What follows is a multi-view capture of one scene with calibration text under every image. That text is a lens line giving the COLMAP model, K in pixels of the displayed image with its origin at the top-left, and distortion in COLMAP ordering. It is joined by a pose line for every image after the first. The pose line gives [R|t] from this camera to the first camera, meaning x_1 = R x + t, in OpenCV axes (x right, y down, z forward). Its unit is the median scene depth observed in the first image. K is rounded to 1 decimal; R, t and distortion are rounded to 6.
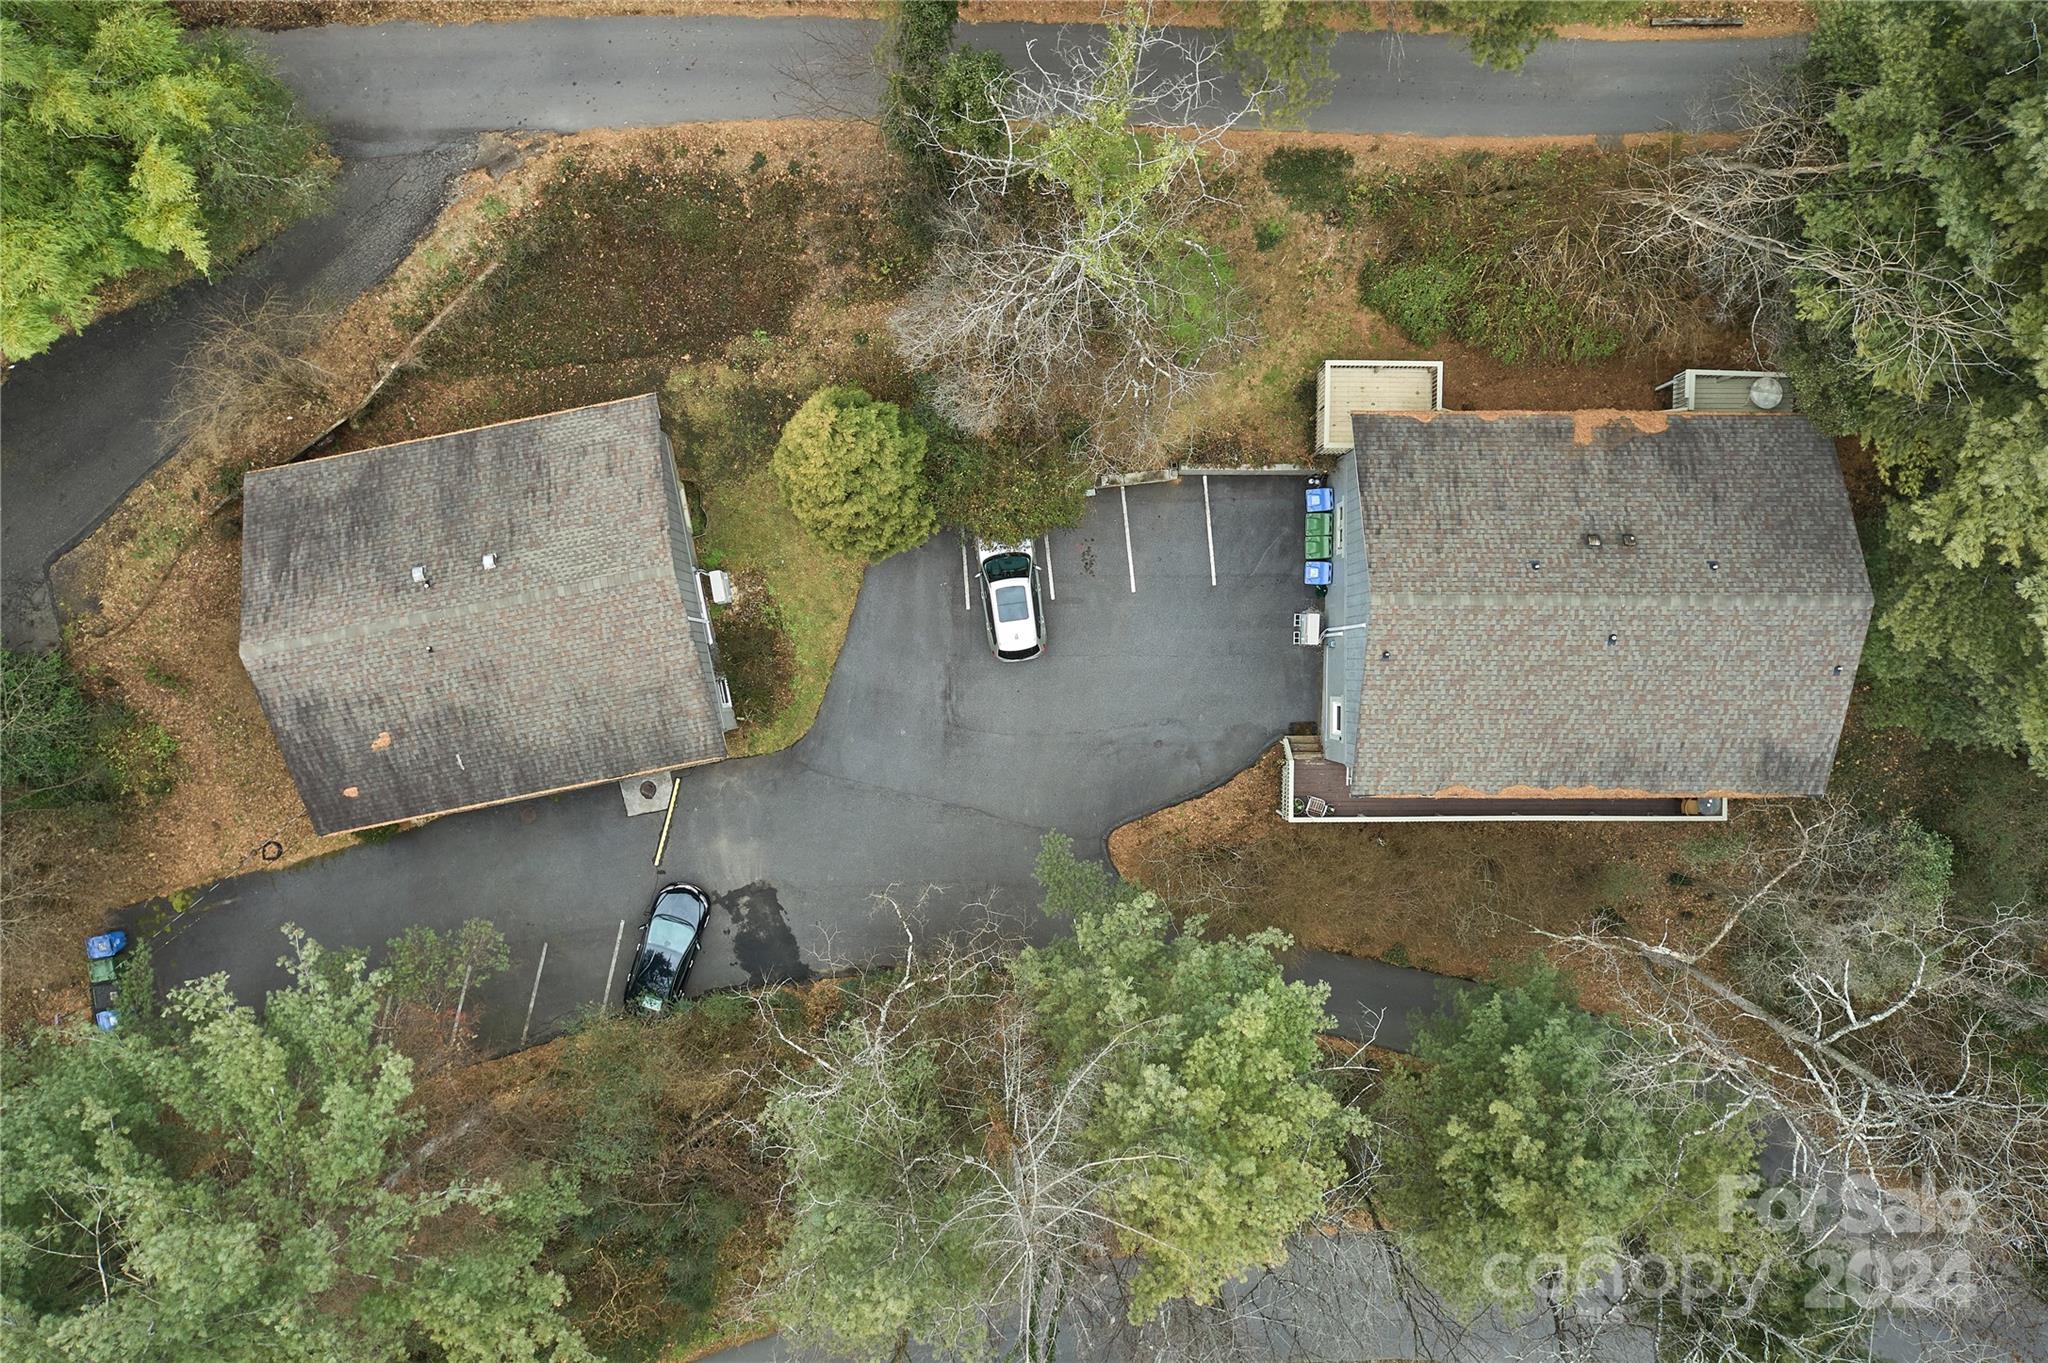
lens RADIAL K [[3756.9, 0, 1024.0], [0, 3756.9, 681.5], [0, 0, 1]] dist [-0.001633, -0.001832]
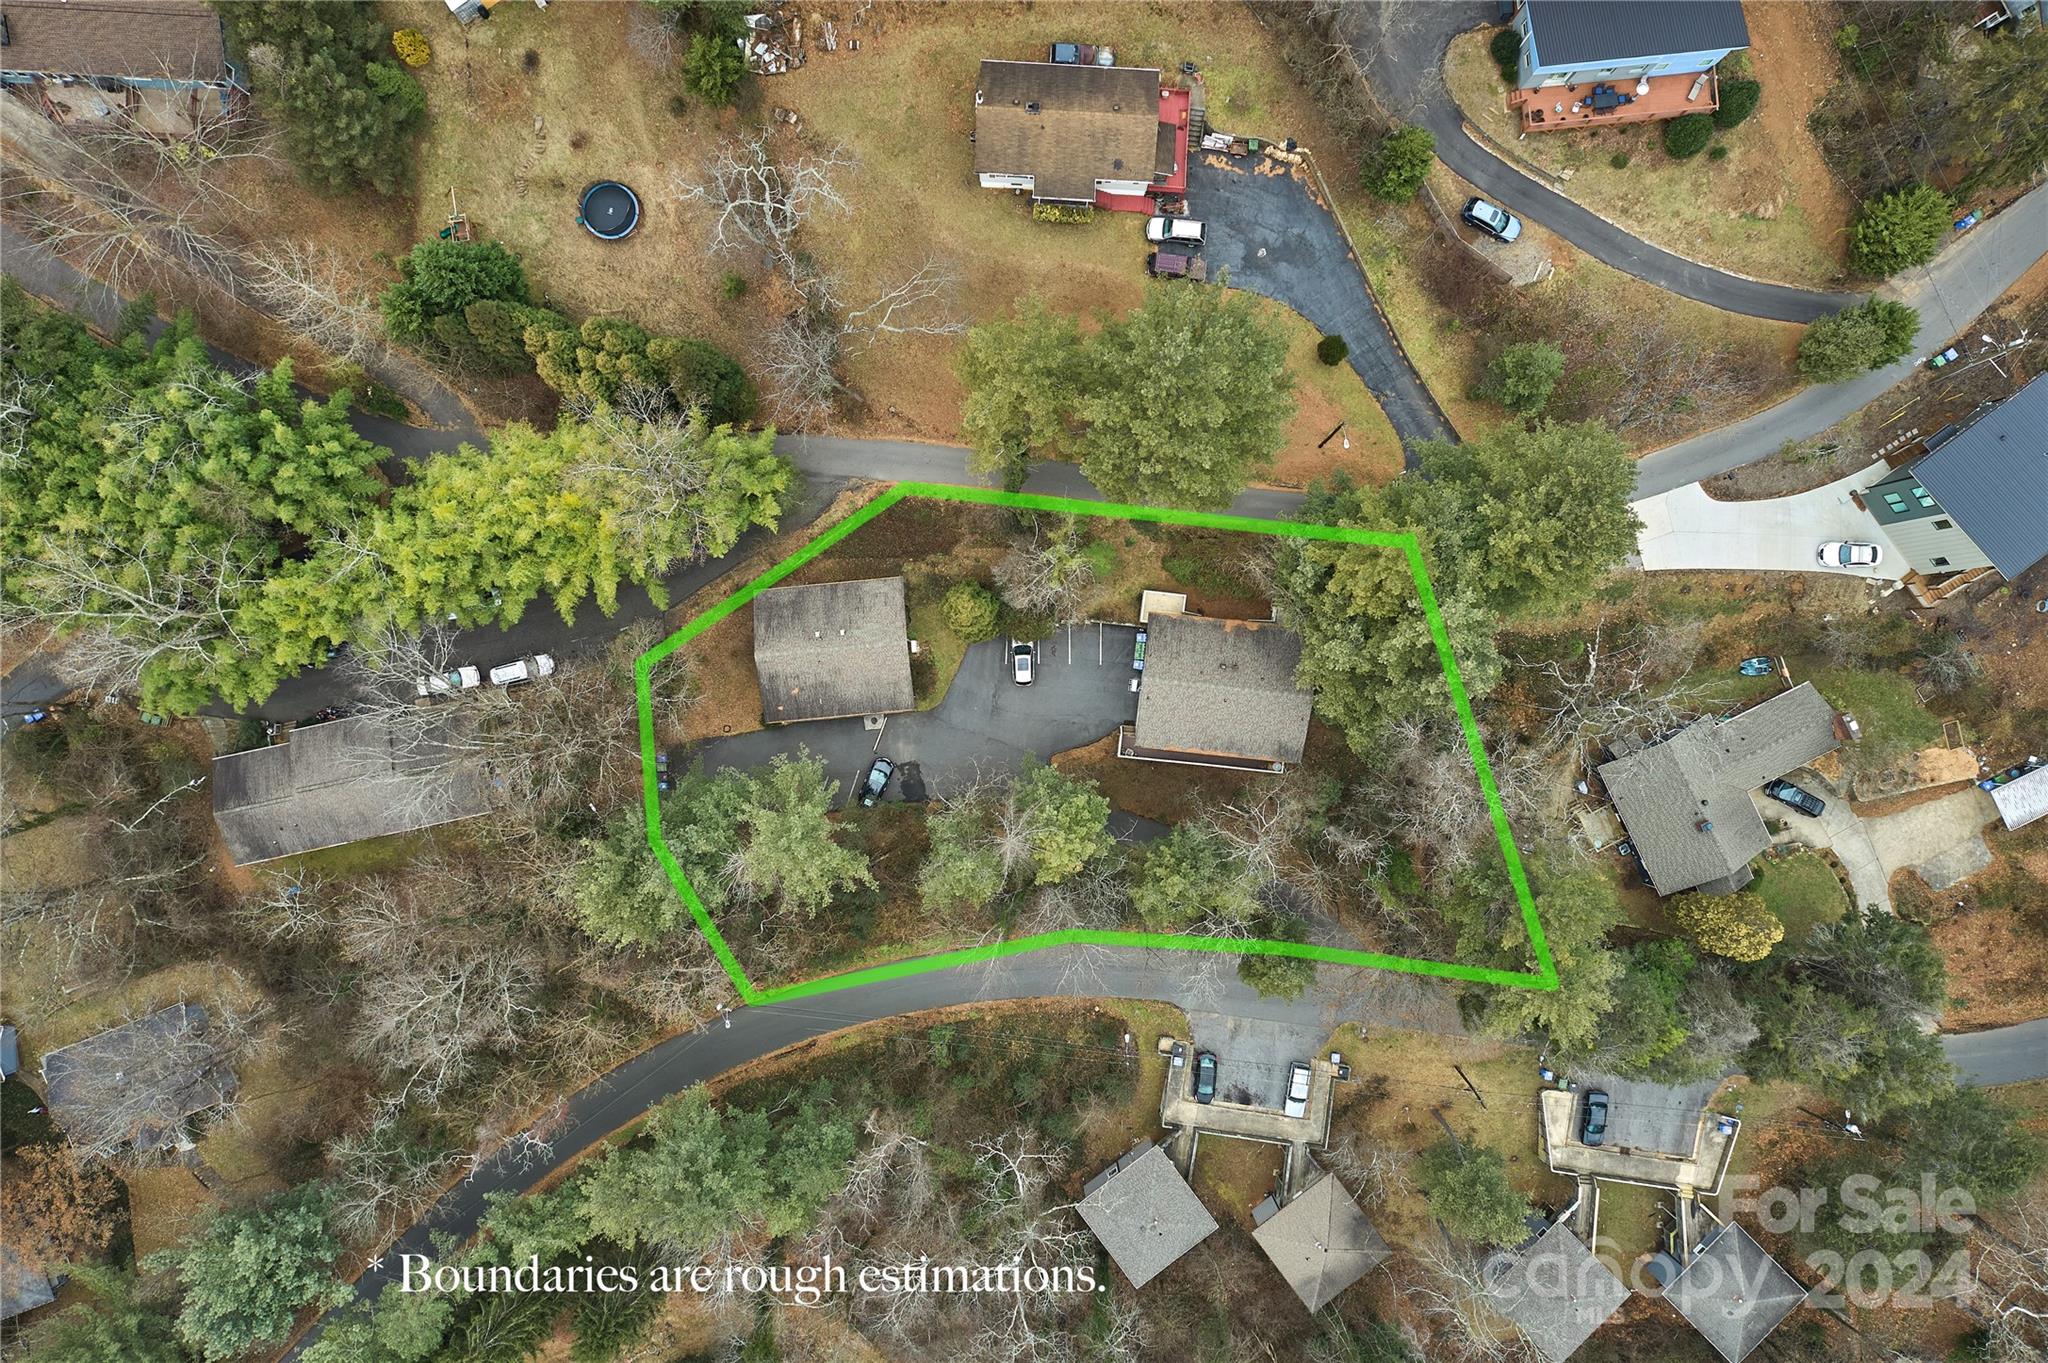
lens RADIAL K [[3756.9, 0, 1024.0], [0, 3756.9, 681.5], [0, 0, 1]] dist [-0.001633, -0.001832]
pose [[0.994535, 0.104396, -0.000879, 0.001256], [-0.104398, 0.994529, -0.003562, 0.000873], [0.000503, 0.003634, 0.999993, -1.732014]]
